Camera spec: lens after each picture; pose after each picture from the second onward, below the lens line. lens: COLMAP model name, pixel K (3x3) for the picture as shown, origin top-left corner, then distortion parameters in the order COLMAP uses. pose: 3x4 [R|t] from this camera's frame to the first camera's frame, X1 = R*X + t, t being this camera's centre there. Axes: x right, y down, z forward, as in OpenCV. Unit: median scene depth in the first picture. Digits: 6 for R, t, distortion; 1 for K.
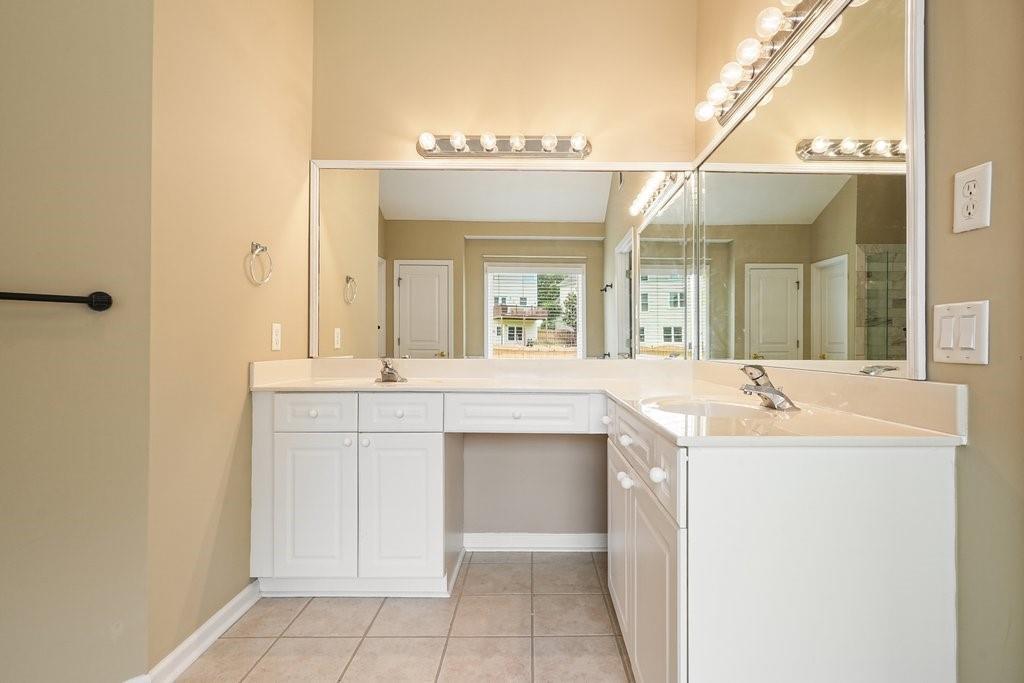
lens RADIAL K [[500.2, 0, 512.0], [0, 500.2, 341.5], [0, 0, 1]] dist [0.000395, -0.000144]
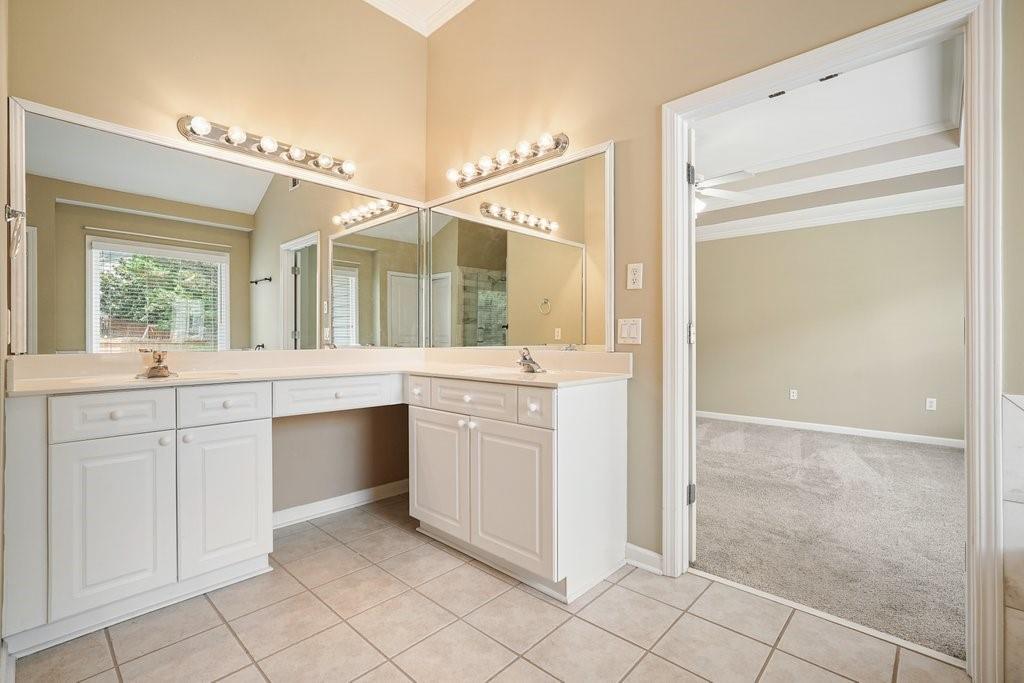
lens RADIAL K [[464.2, 0, 503.7], [0, 464.2, 336.4], [0, 0, 1]] dist [-0.000349, 0.001206]
pose [[0.697883, -0.000808, 0.716212, -0.413229], [-0.003945, 0.999980, 0.004971, -0.000554], [-0.716201, -0.006295, 0.697865, -0.045323]]
